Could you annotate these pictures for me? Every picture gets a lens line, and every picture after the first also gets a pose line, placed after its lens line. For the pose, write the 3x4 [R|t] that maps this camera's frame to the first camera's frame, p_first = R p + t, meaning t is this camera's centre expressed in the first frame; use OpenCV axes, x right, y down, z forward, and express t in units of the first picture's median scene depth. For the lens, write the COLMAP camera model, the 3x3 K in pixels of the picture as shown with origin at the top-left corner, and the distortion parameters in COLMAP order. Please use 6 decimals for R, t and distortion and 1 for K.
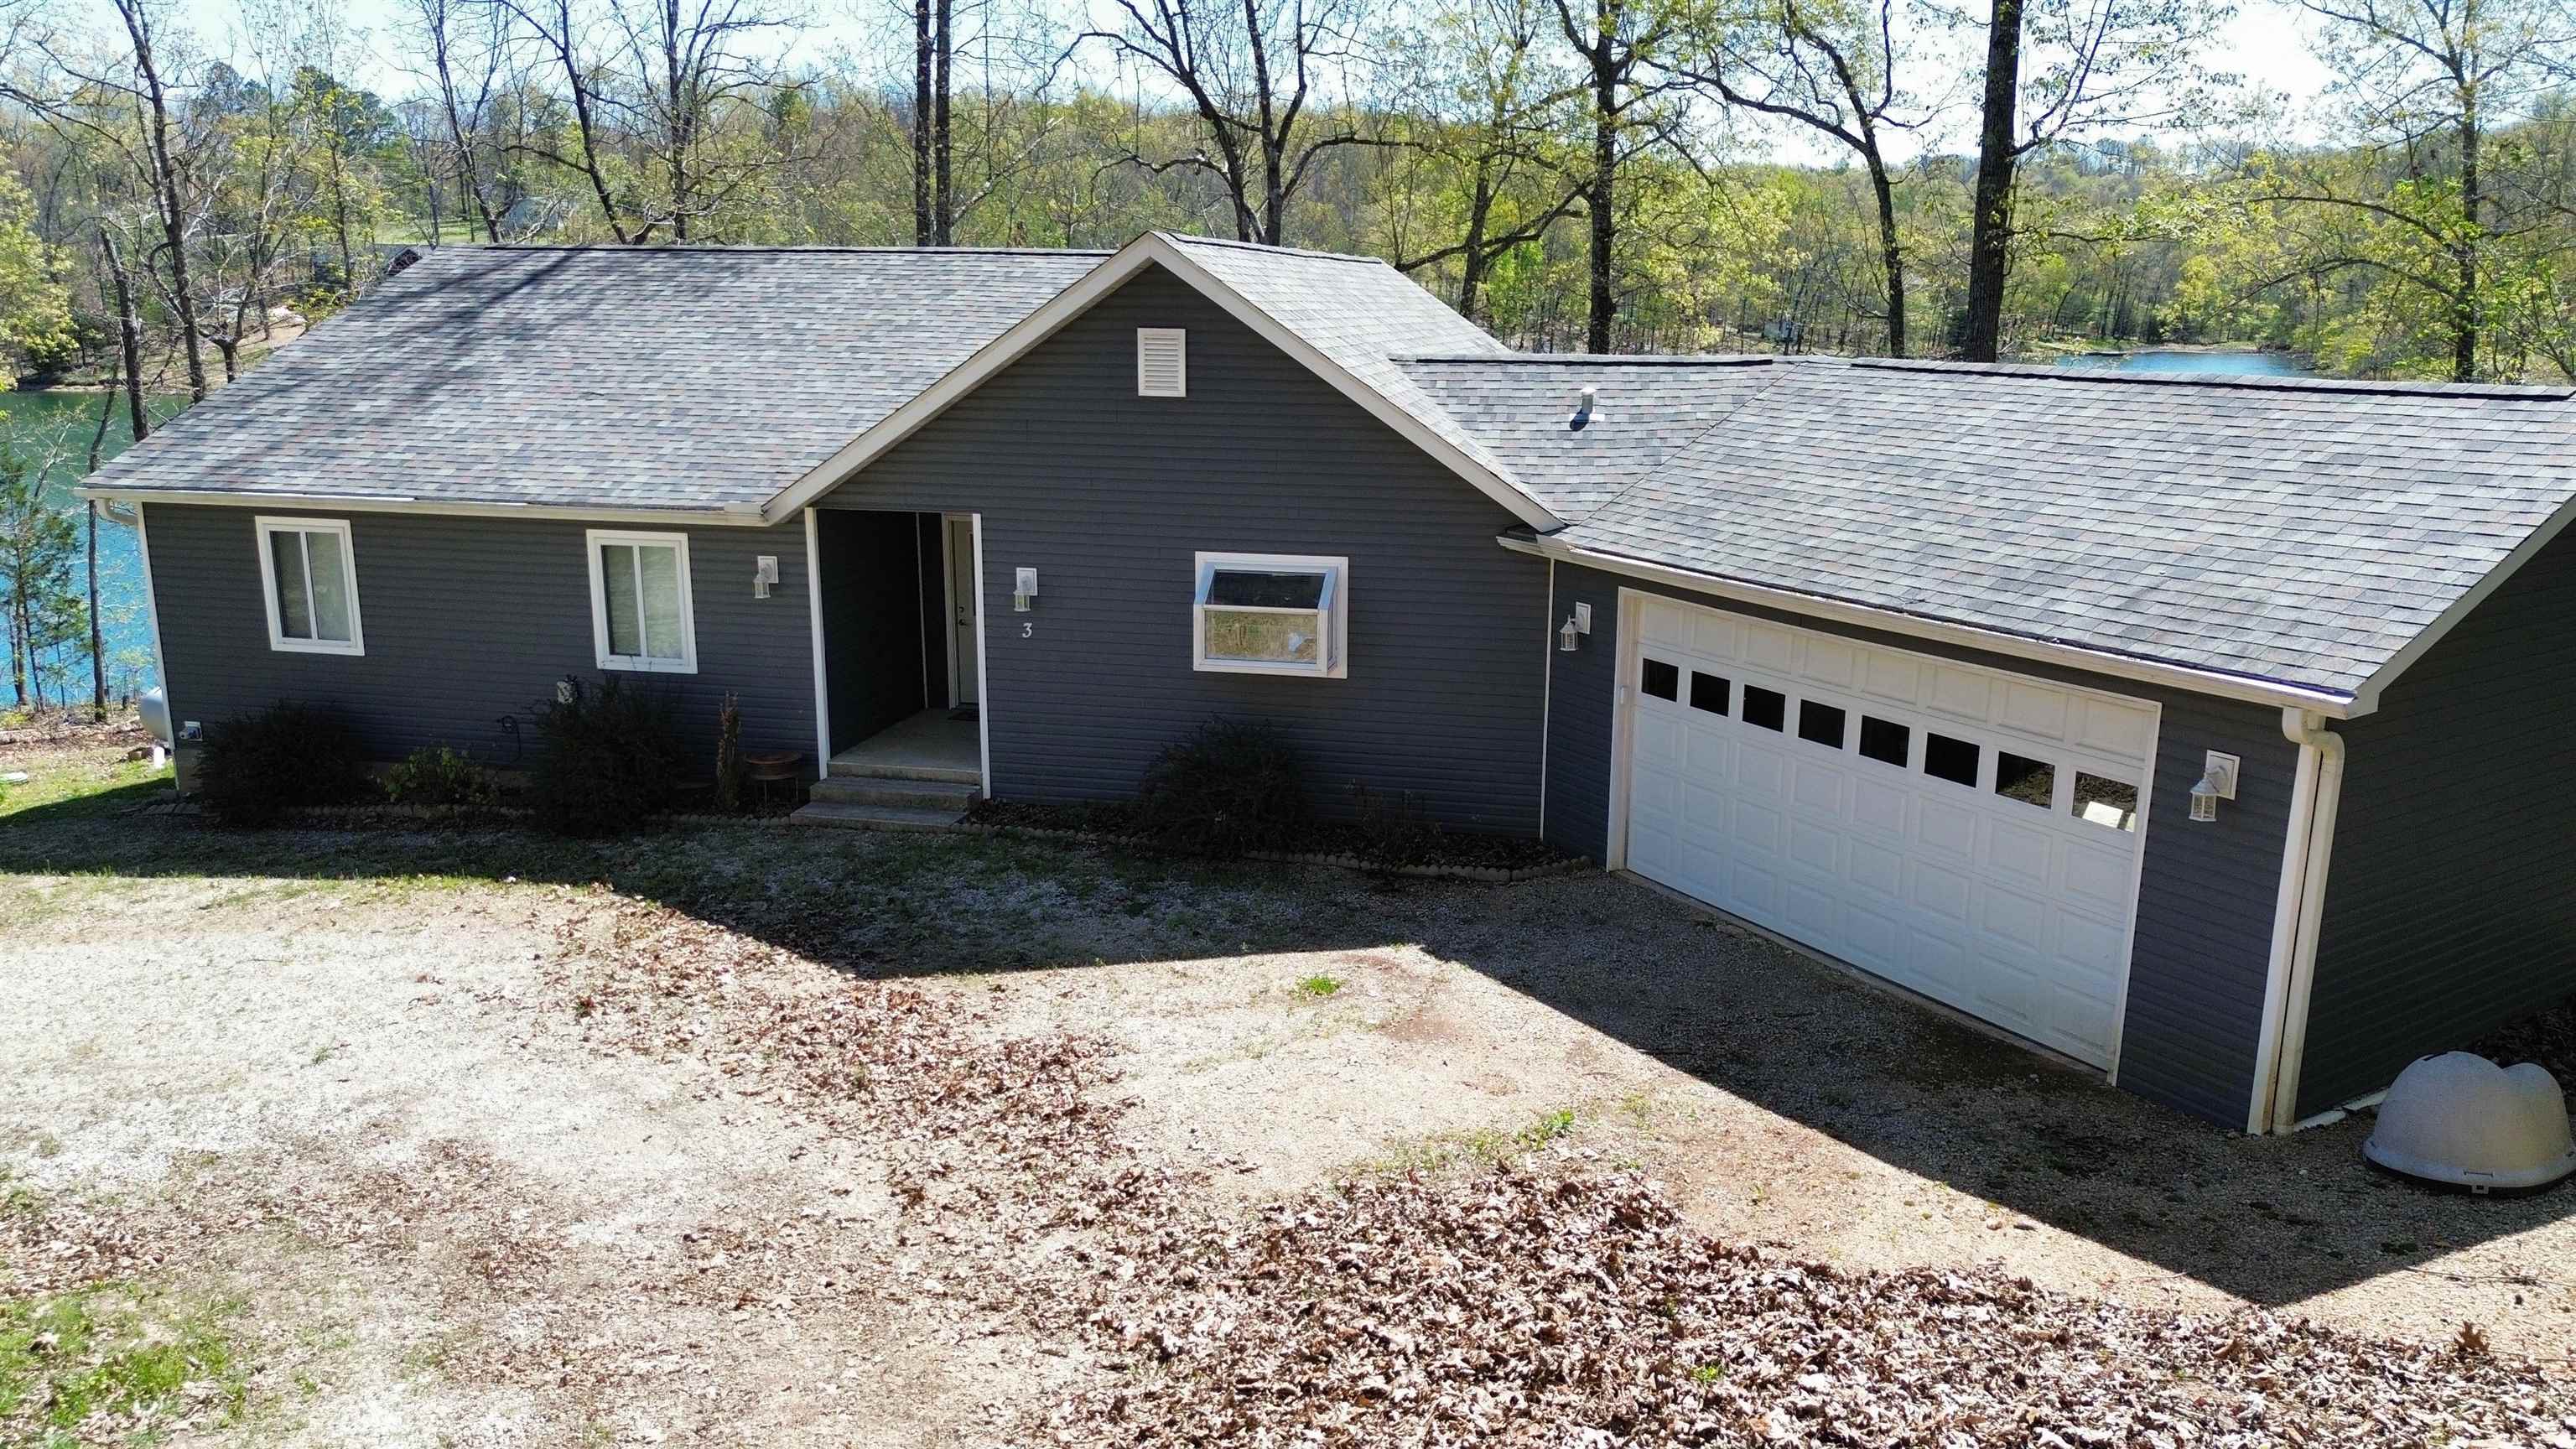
lens RADIAL K [[1822.4, 0, 1288.0], [0, 1822.4, 724.5], [0, 0, 1]] dist [0.096685, -0.089343]
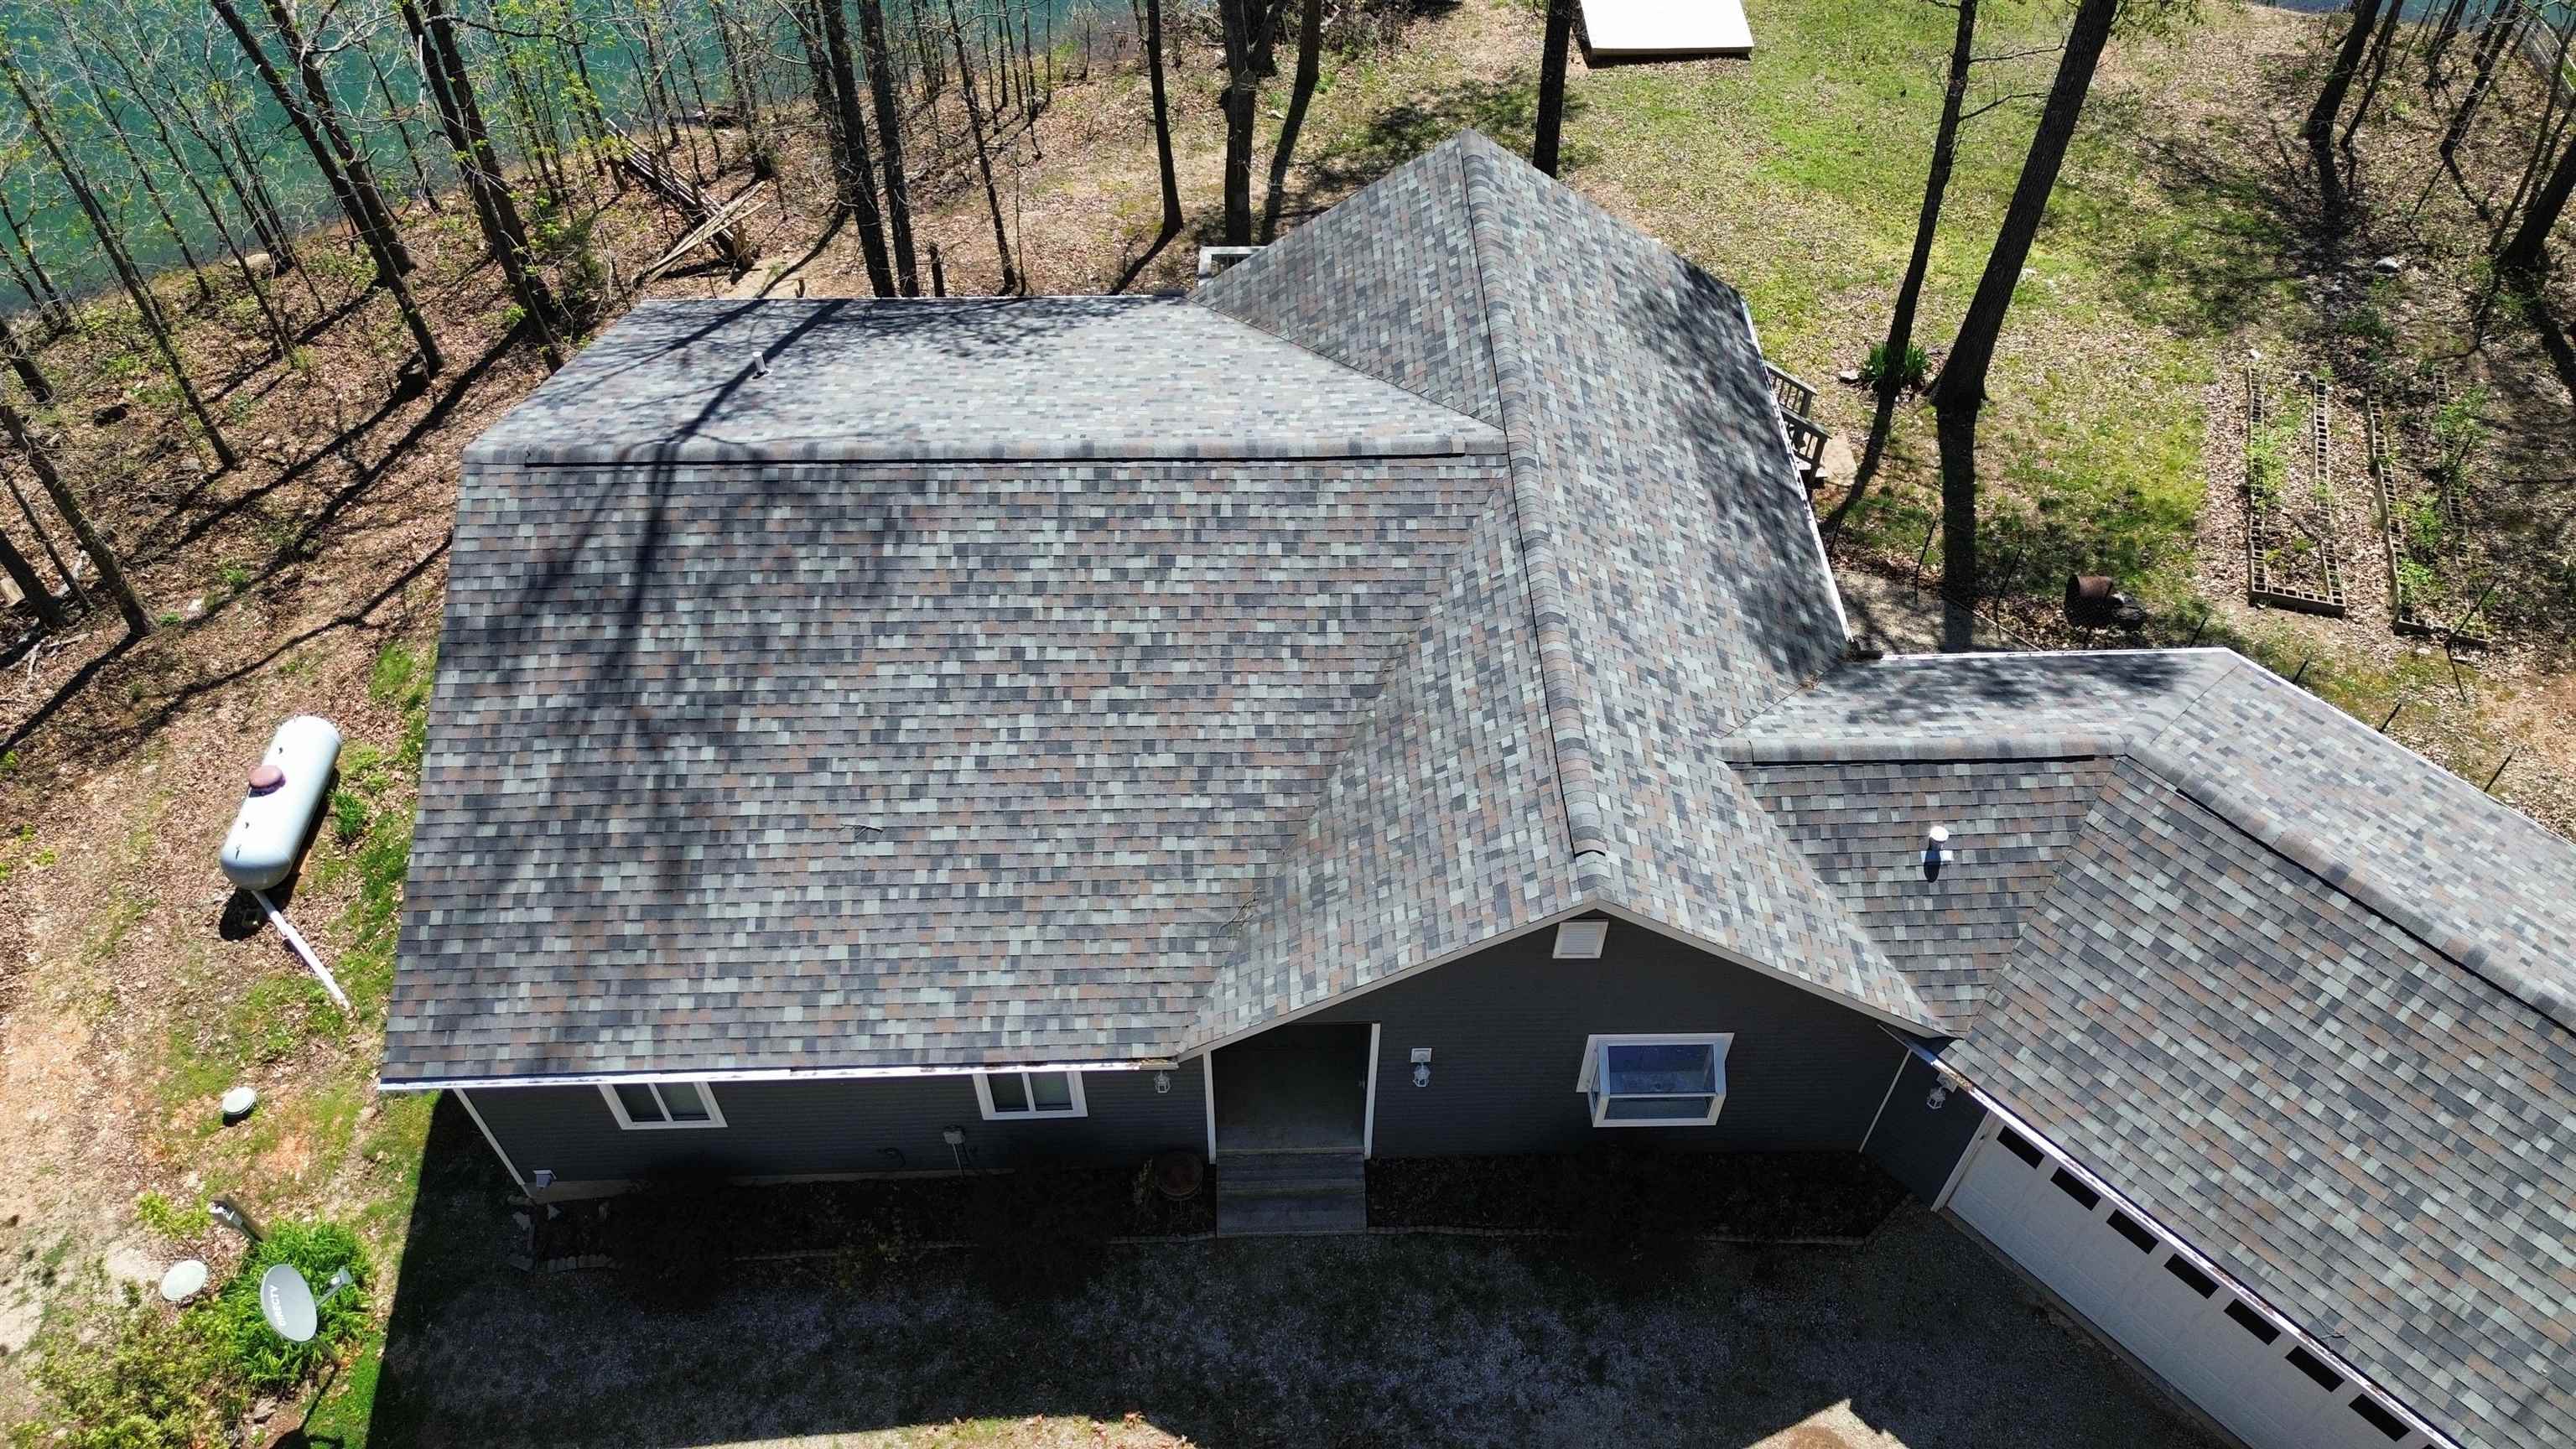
lens RADIAL K [[1822.4, 0, 1288.0], [0, 1822.4, 724.5], [0, 0, 1]] dist [0.096685, -0.089343]
pose [[0.970122, -0.183338, 0.158906, -0.368178], [0.053866, 0.801374, 0.595733, -0.911293], [-0.236564, -0.569374, 0.787306, 0.298409]]
